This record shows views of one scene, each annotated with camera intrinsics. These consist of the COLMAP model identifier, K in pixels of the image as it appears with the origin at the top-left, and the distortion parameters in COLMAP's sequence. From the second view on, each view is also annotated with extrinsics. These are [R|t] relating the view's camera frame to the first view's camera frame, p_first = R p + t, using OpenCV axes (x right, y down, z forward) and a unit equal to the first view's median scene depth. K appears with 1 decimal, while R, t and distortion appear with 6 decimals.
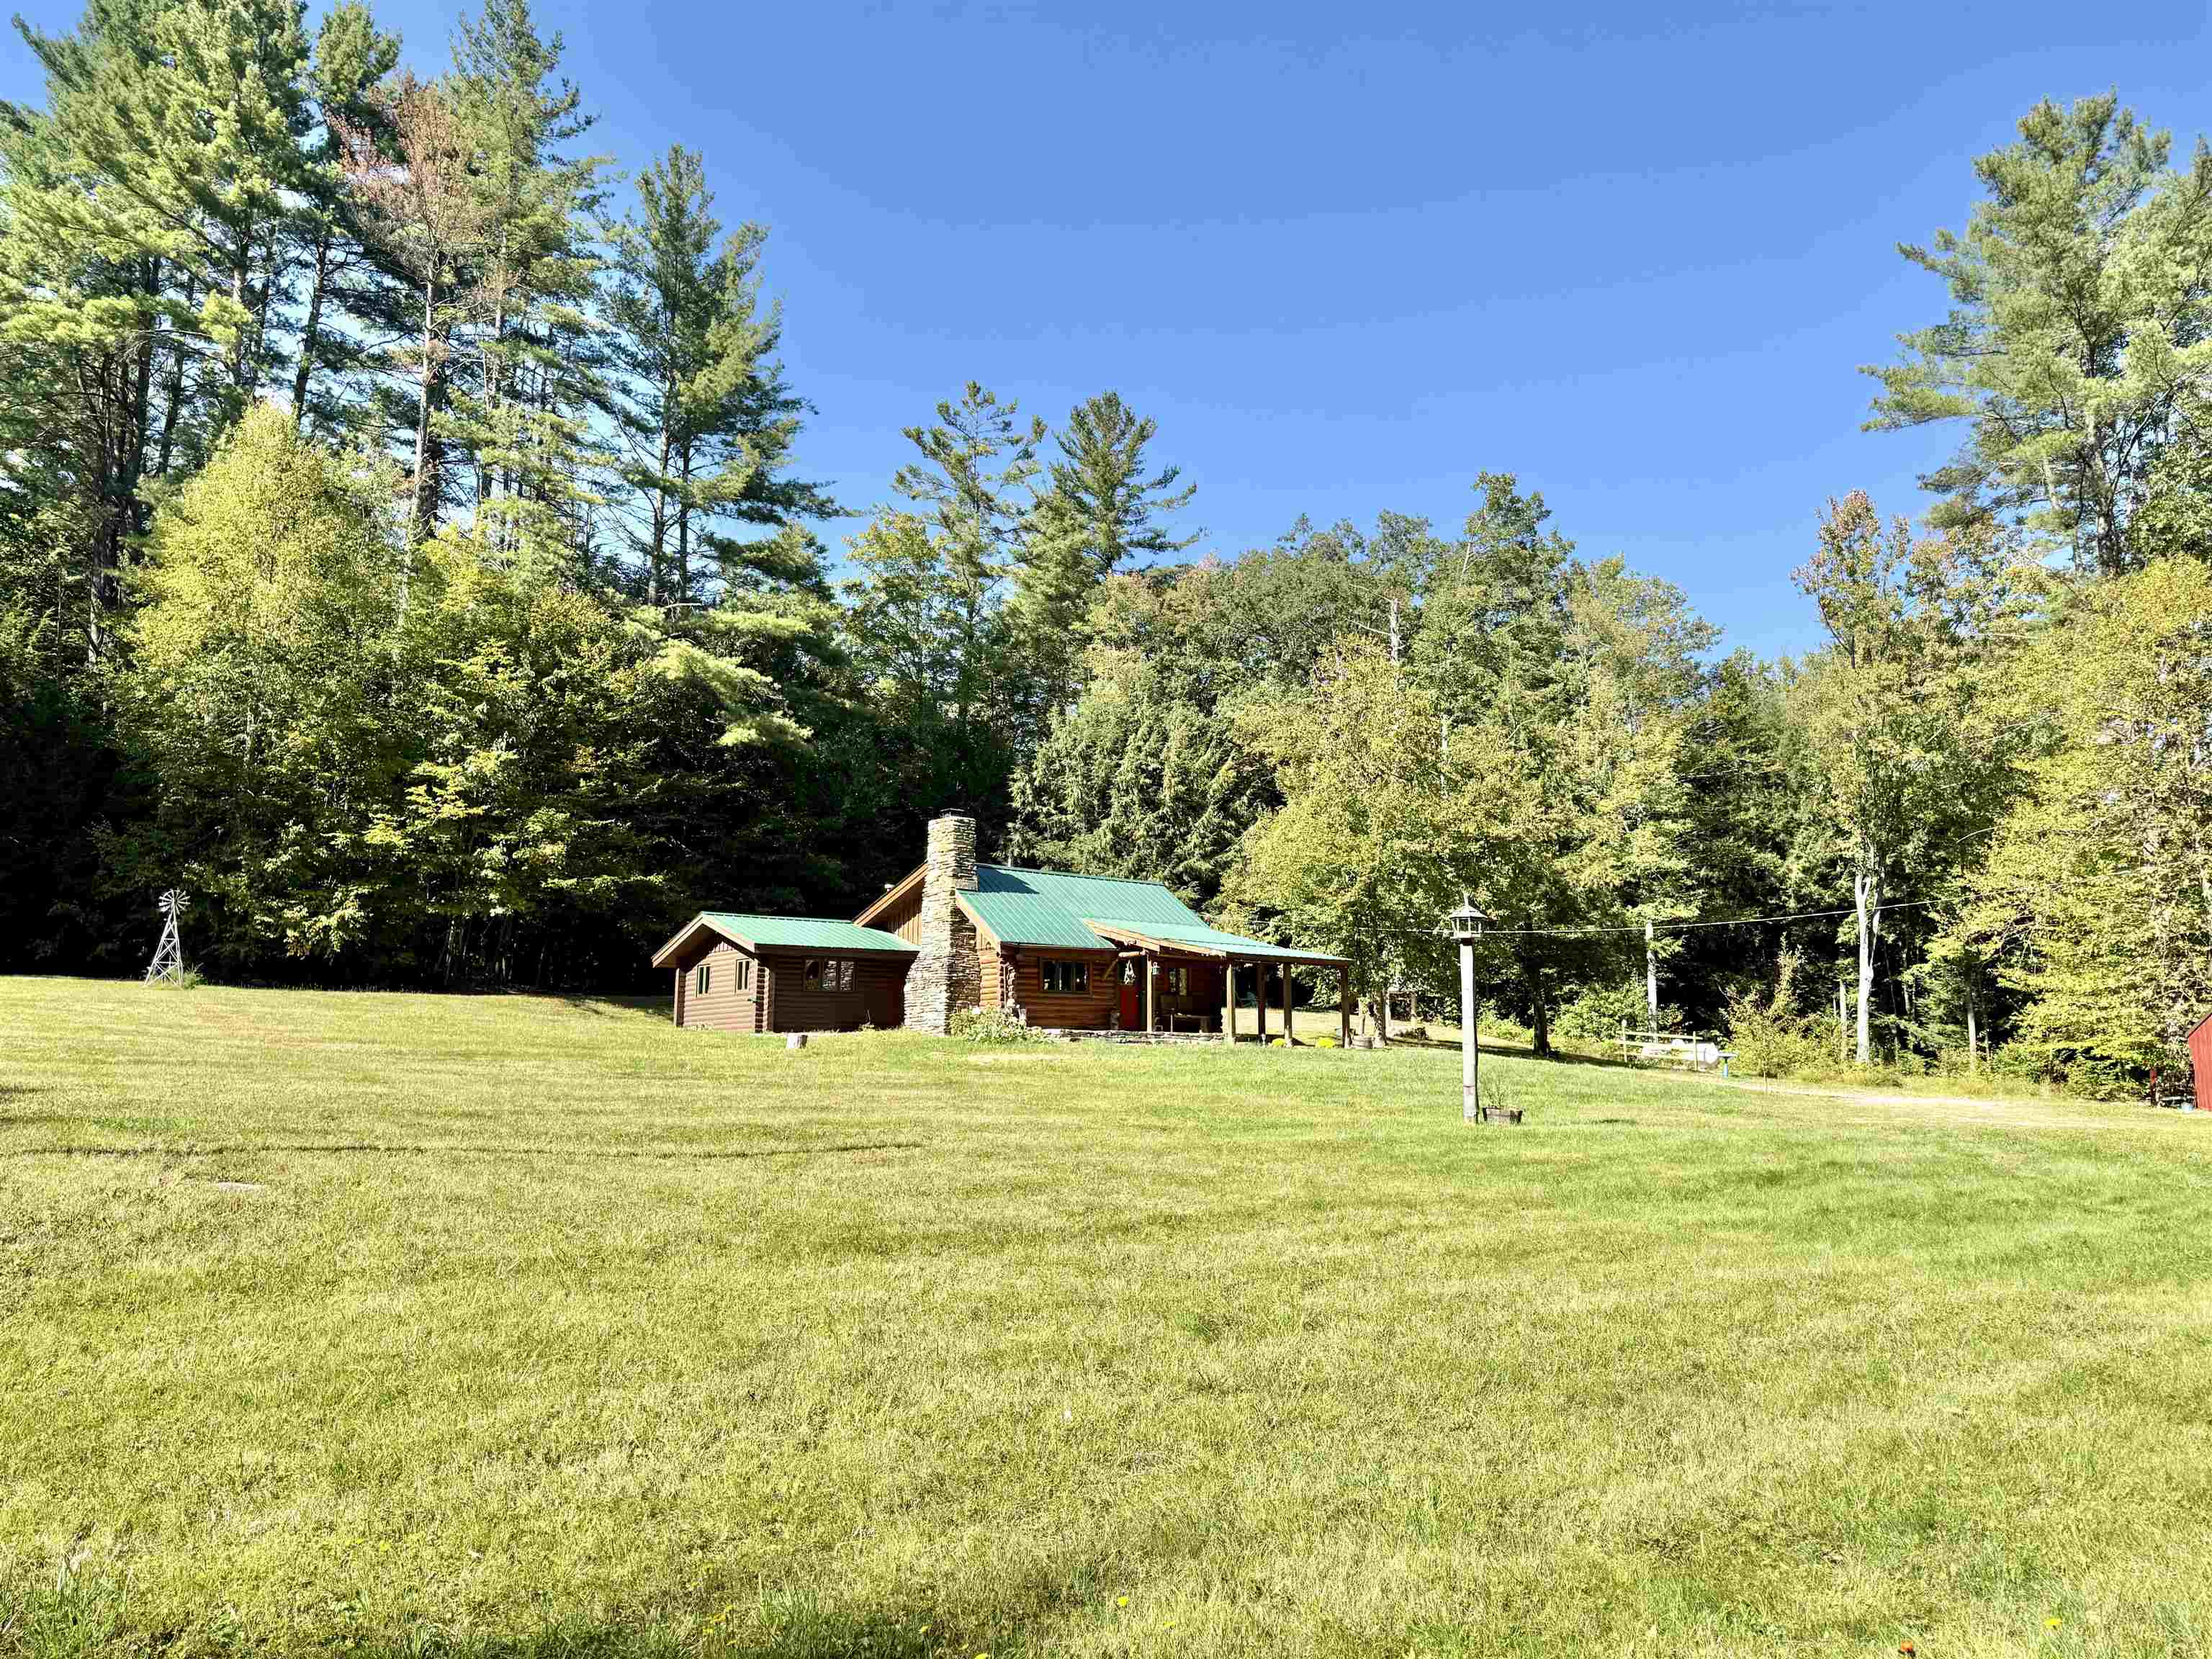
lens RADIAL K [[1567.6, 0, 1106.0], [0, 1567.6, 829.5], [0, 0, 1]] dist [0.224104, -0.426310]
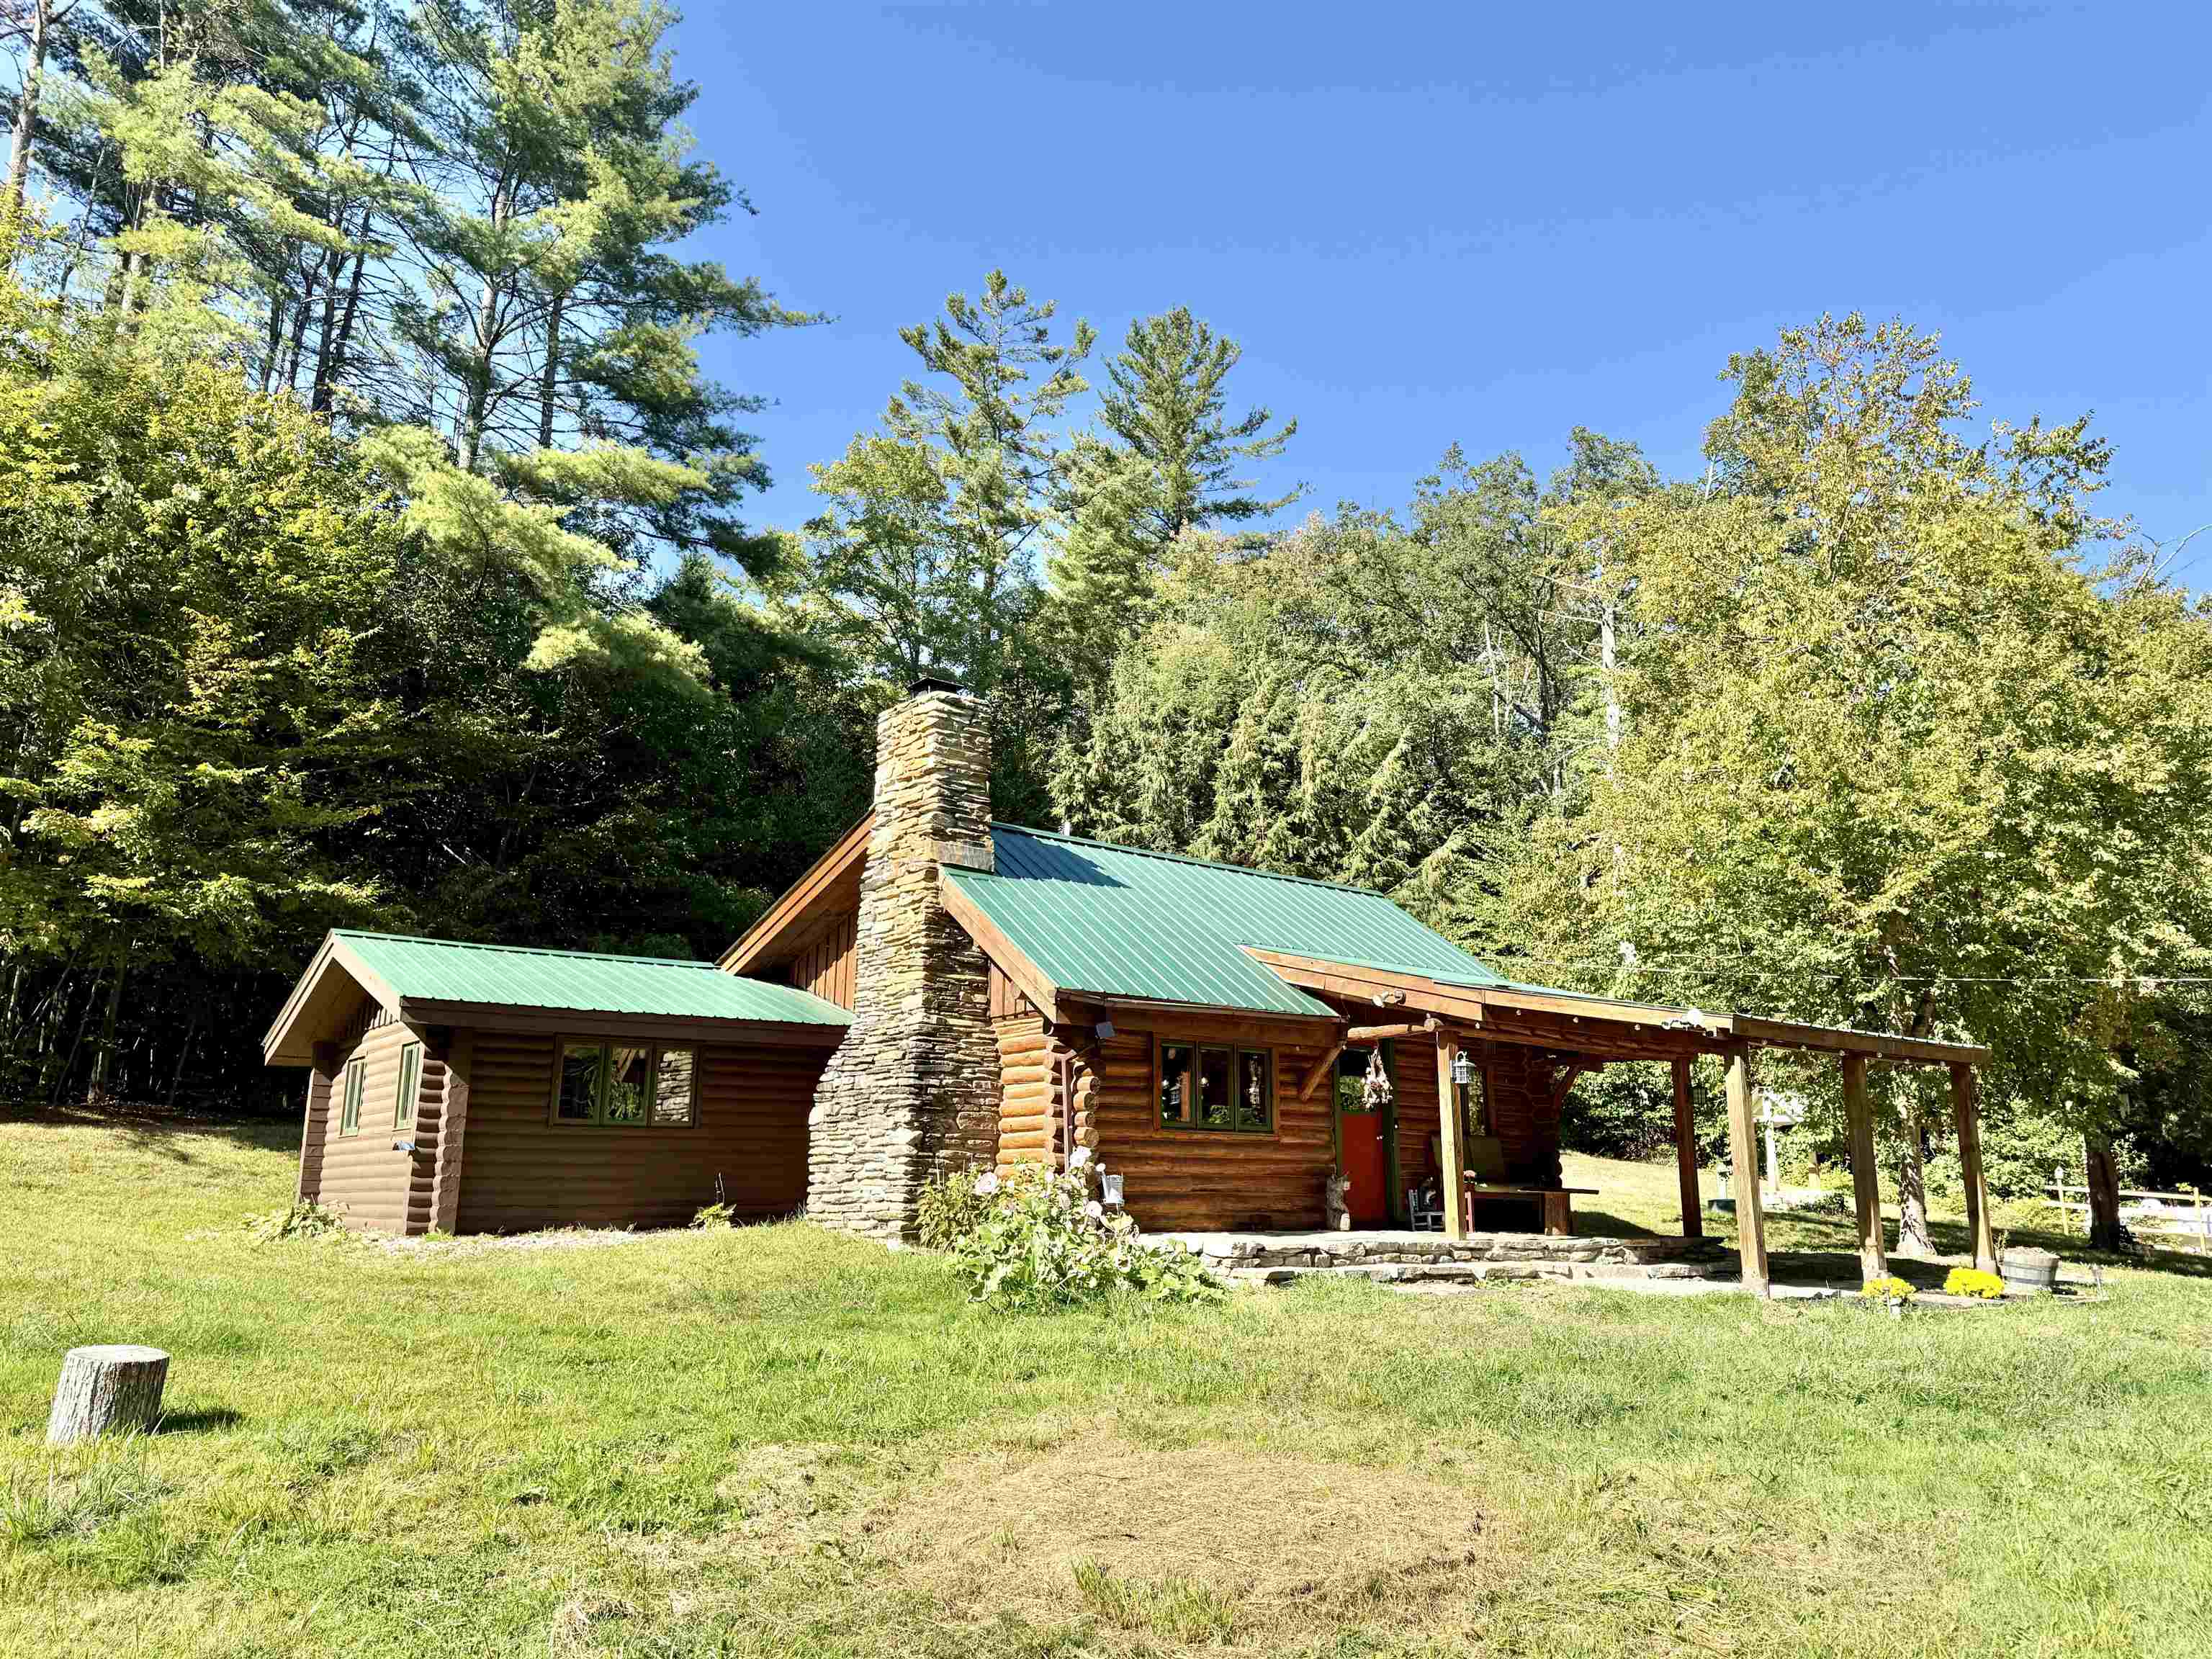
lens RADIAL K [[1567.6, 0, 1106.0], [0, 1567.6, 829.5], [0, 0, 1]] dist [0.224104, -0.426310]
pose [[0.999914, 0.001029, -0.013083, -0.041916], [-0.001985, 0.997309, -0.073291, 0.050763], [0.012973, 0.073310, 0.997225, 0.524207]]
